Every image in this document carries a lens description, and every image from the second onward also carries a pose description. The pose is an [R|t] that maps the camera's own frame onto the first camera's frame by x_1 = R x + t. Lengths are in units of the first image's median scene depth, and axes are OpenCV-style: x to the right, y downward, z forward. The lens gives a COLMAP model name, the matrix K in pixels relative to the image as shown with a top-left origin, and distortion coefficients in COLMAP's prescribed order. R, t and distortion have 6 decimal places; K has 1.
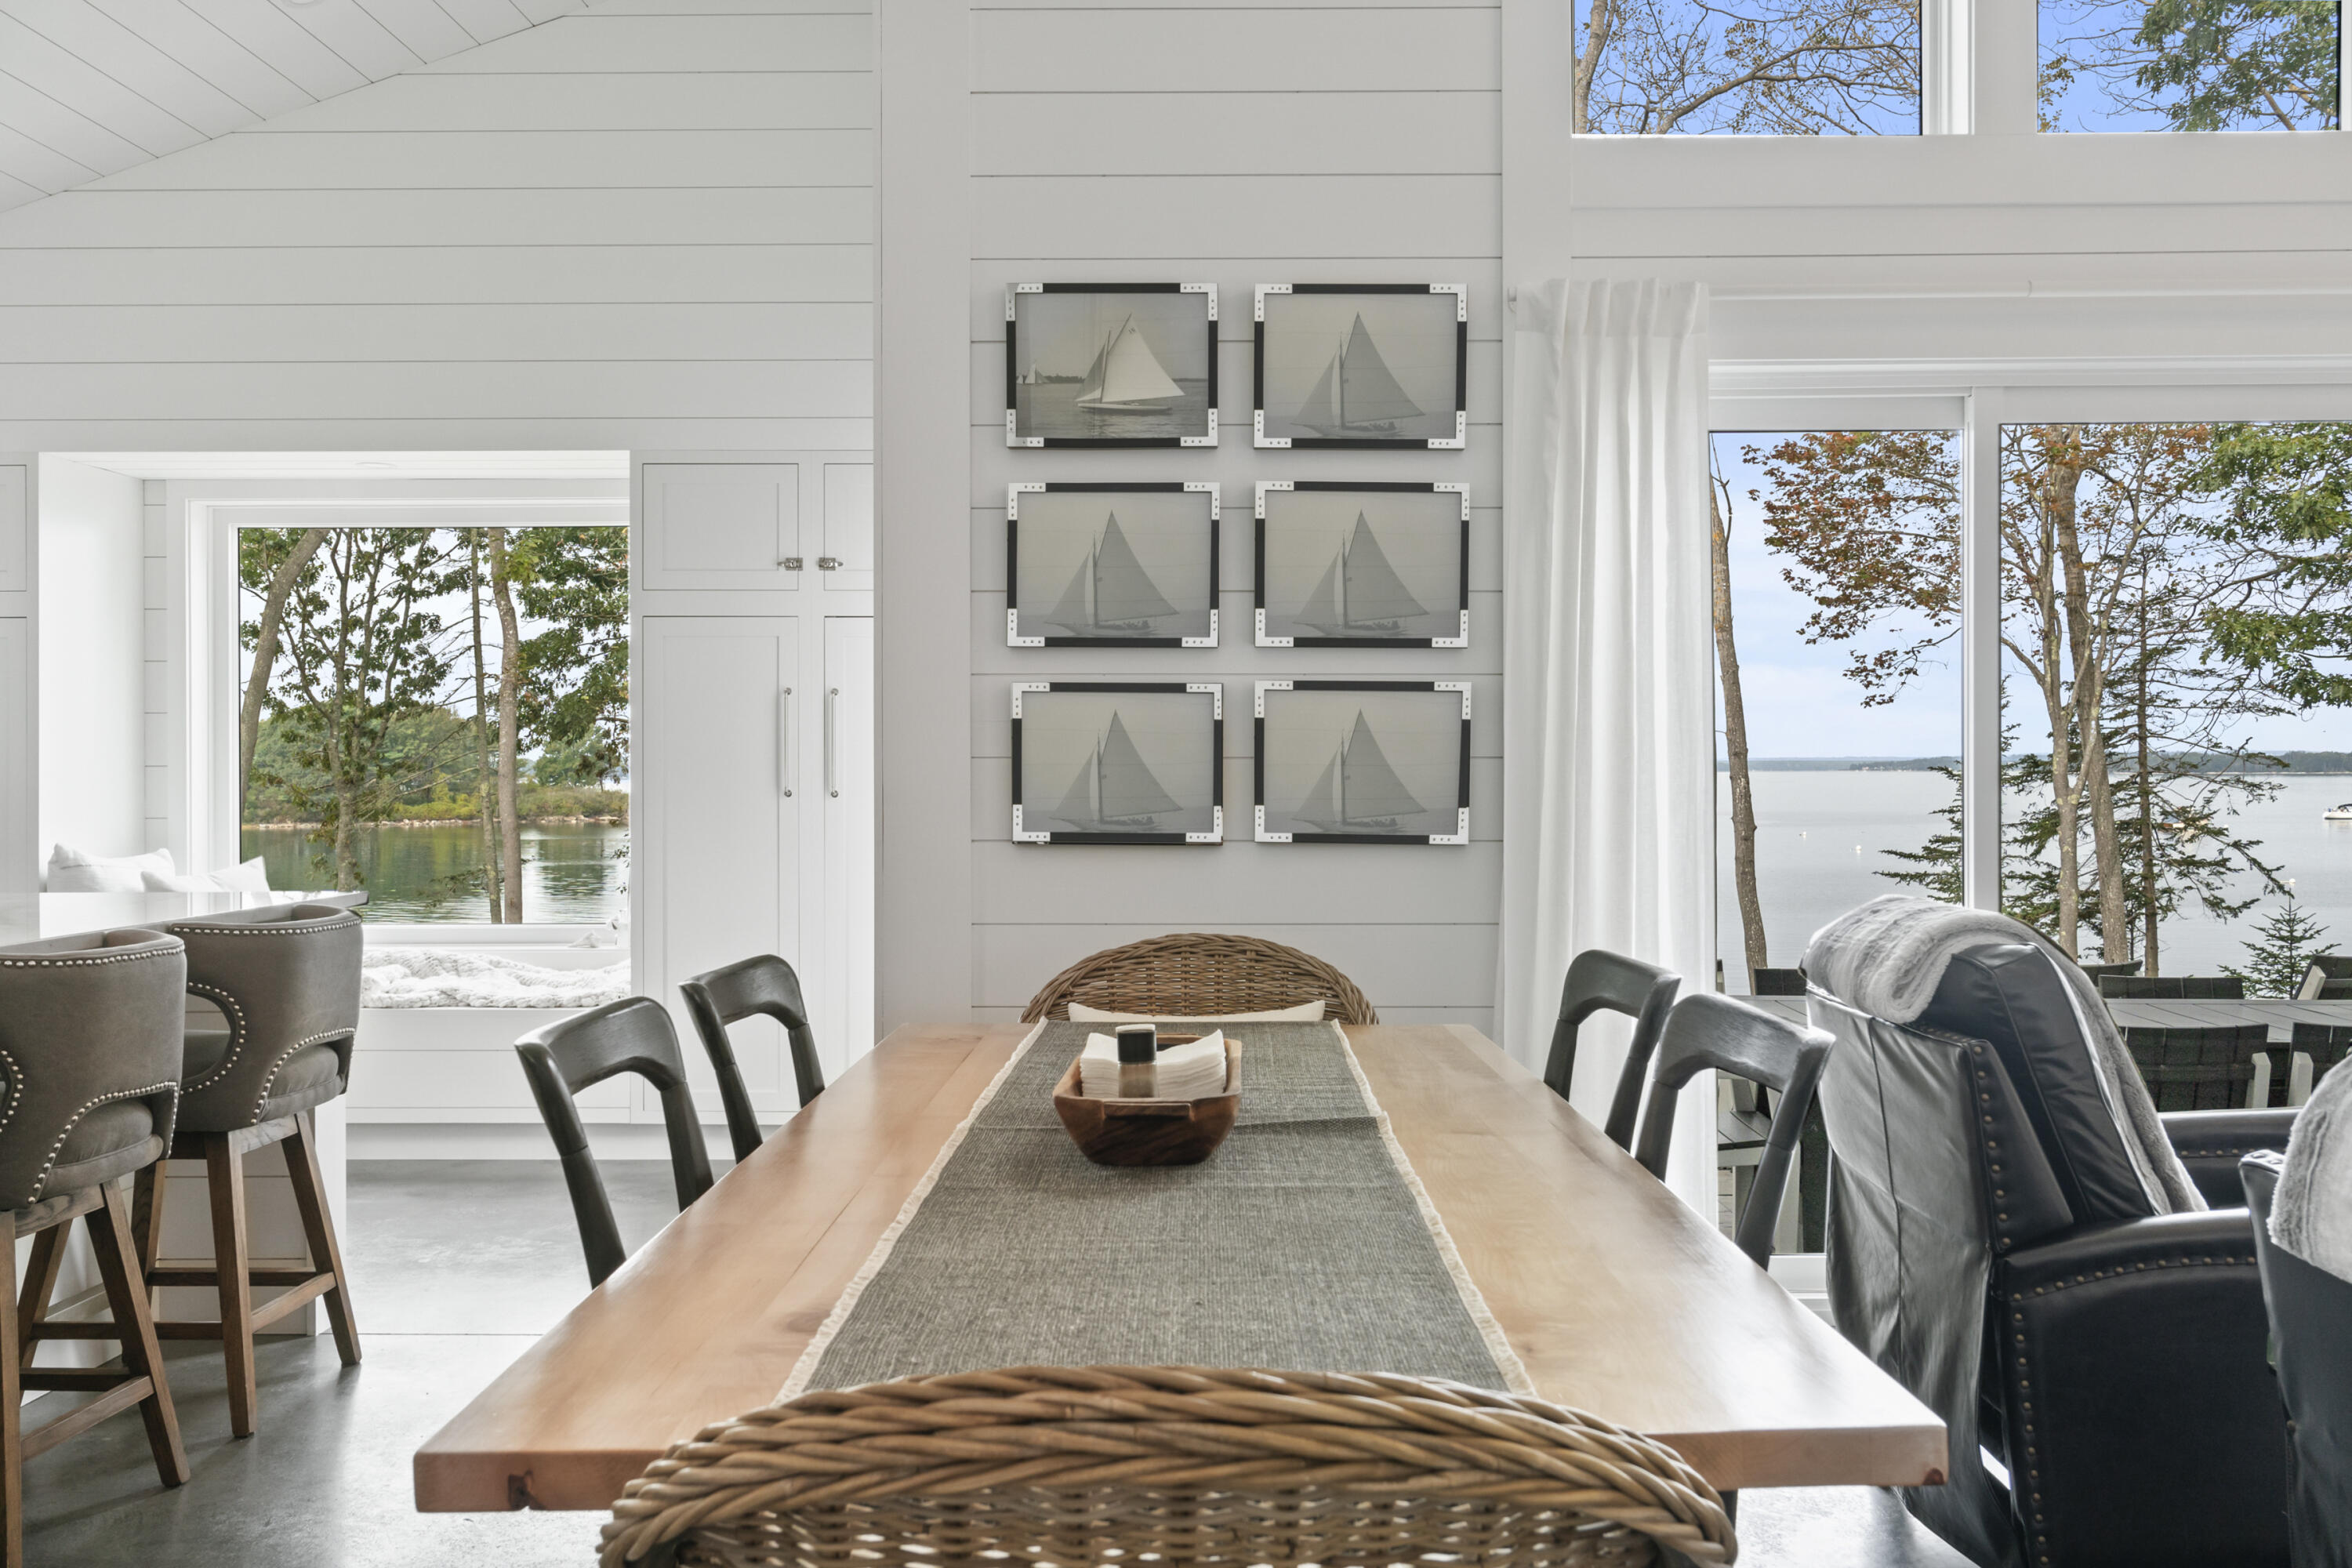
lens RADIAL K [[2051.1, 0, 1185.2], [0, 2051.1, 772.4], [0, 0, 1]] dist [0.019505, -0.005978]
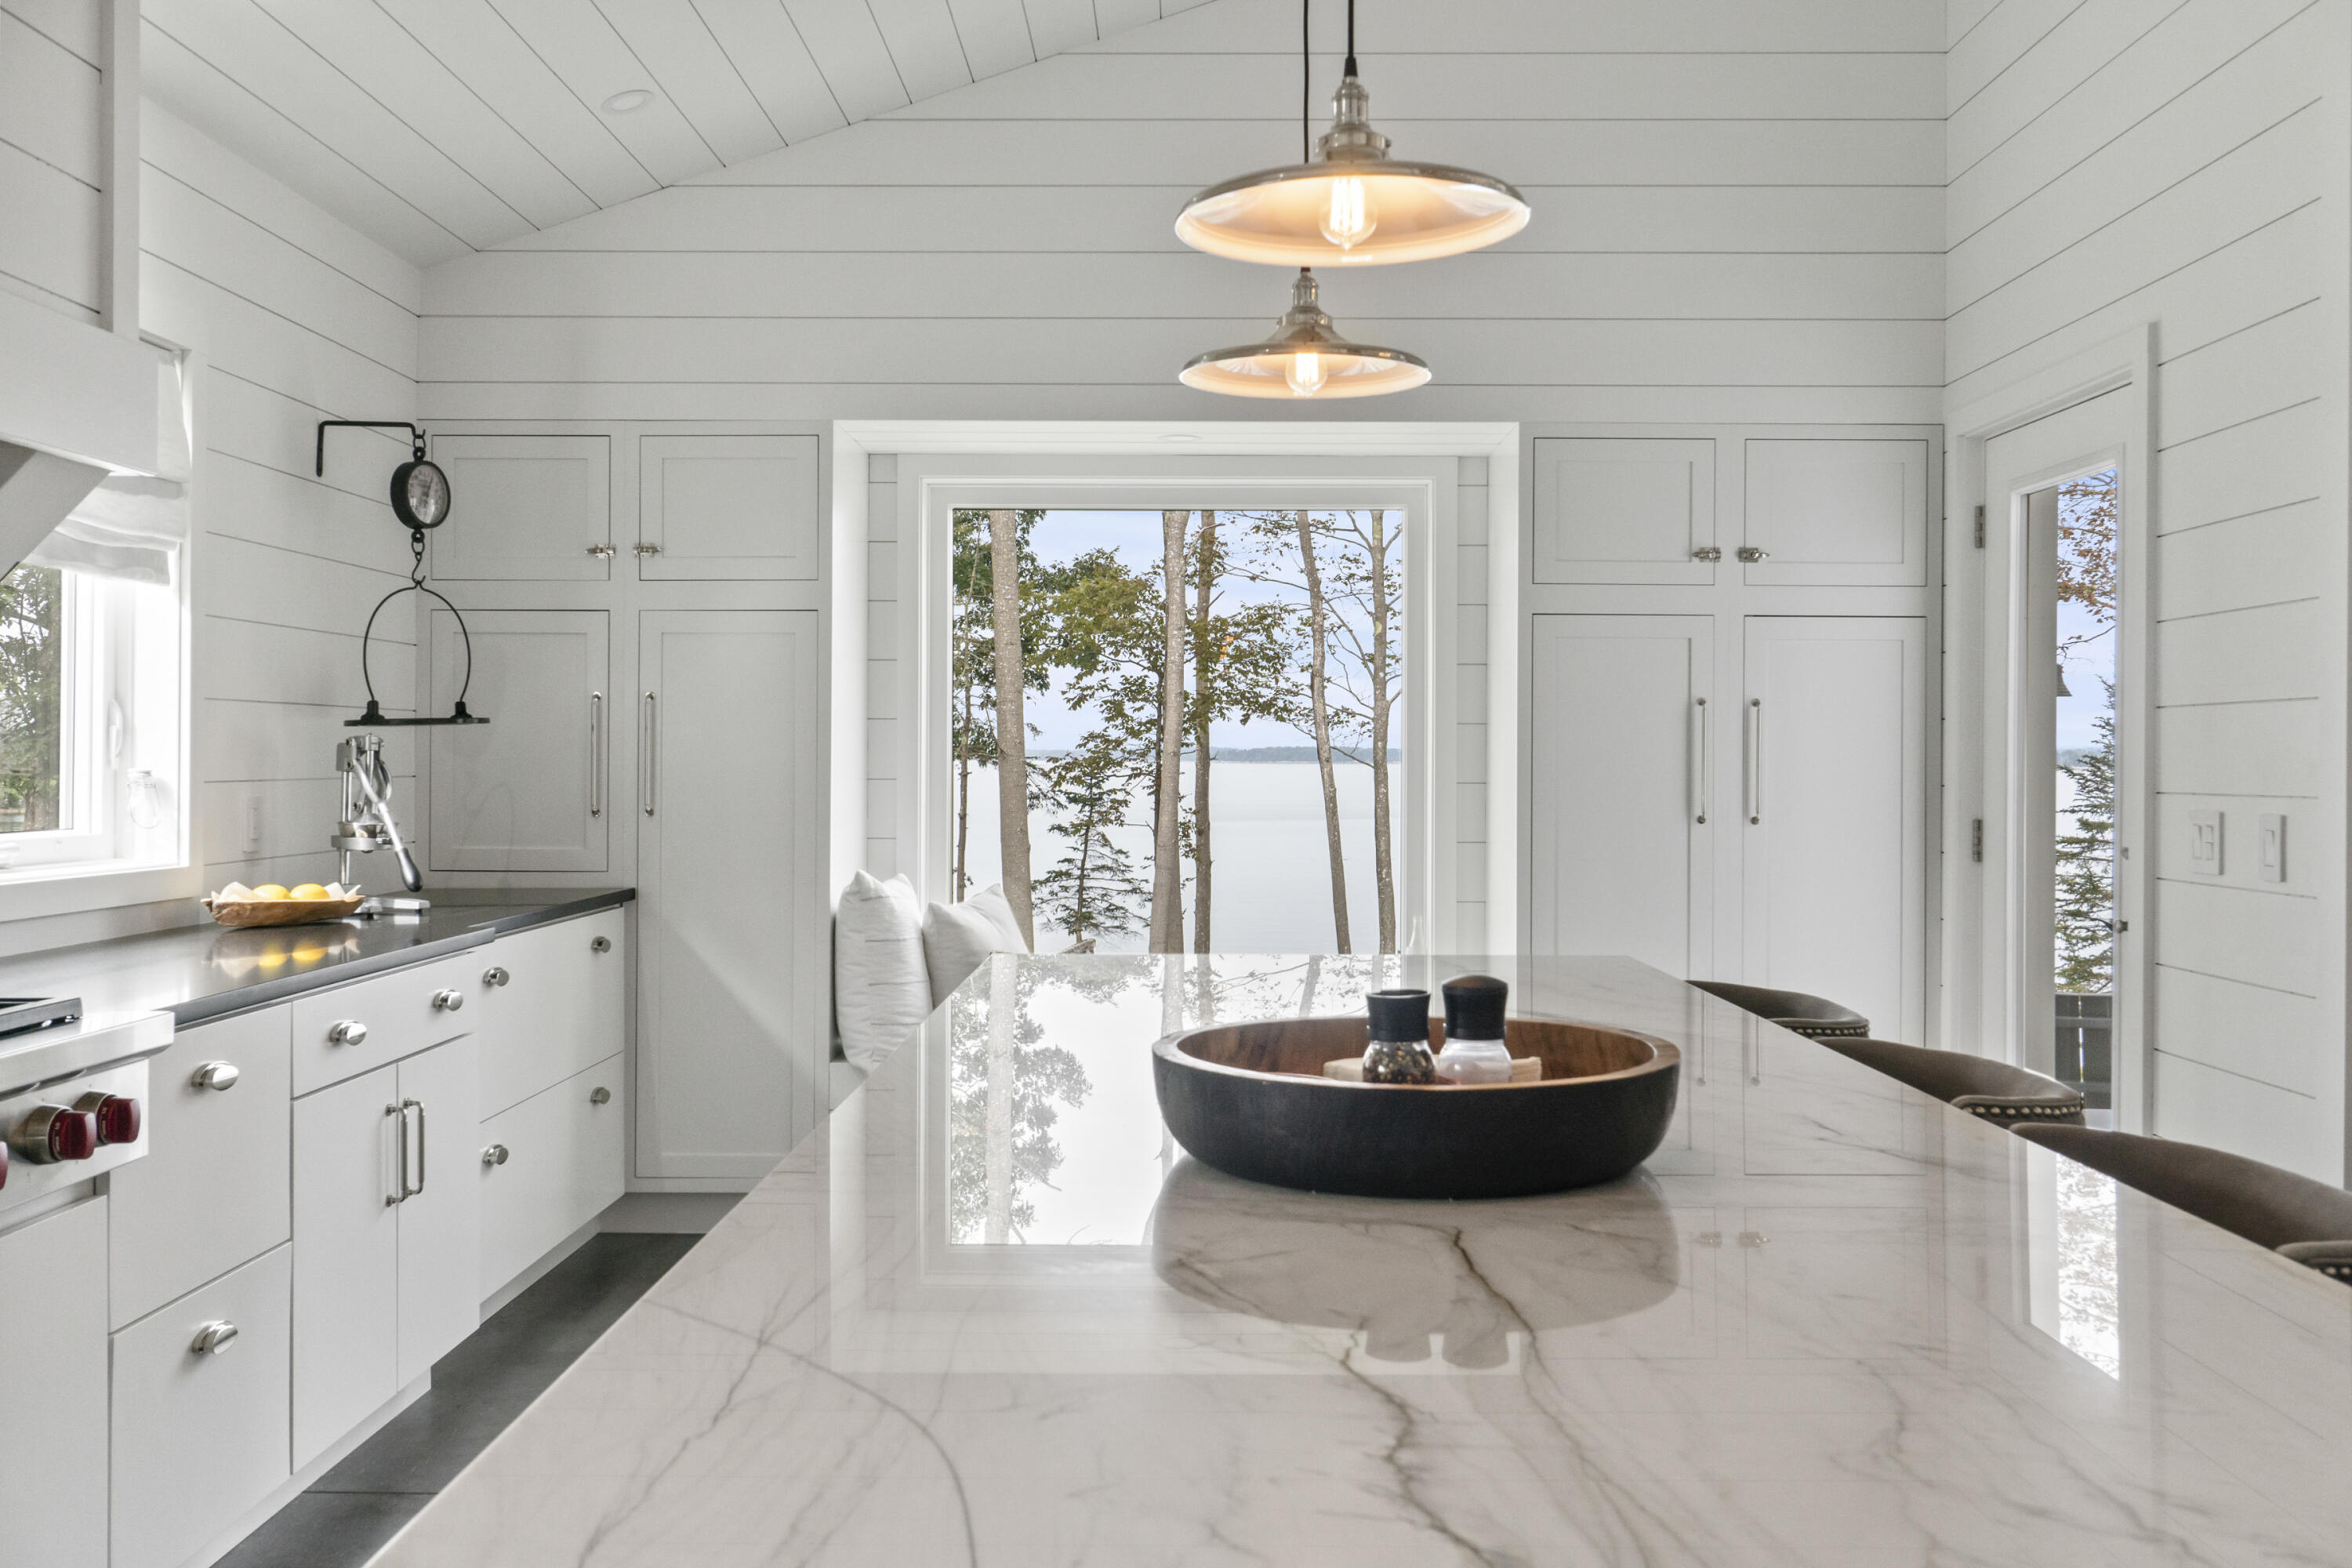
lens RADIAL K [[2051.1, 0, 1182.4], [0, 2051.1, 773.4], [0, 0, 1]] dist [0.019505, -0.005978]
pose [[0.999899, 0.007038, 0.012350, -0.422052], [-0.007112, 0.999957, 0.005984, -0.012906], [-0.012307, -0.006071, 0.999906, 0.135481]]
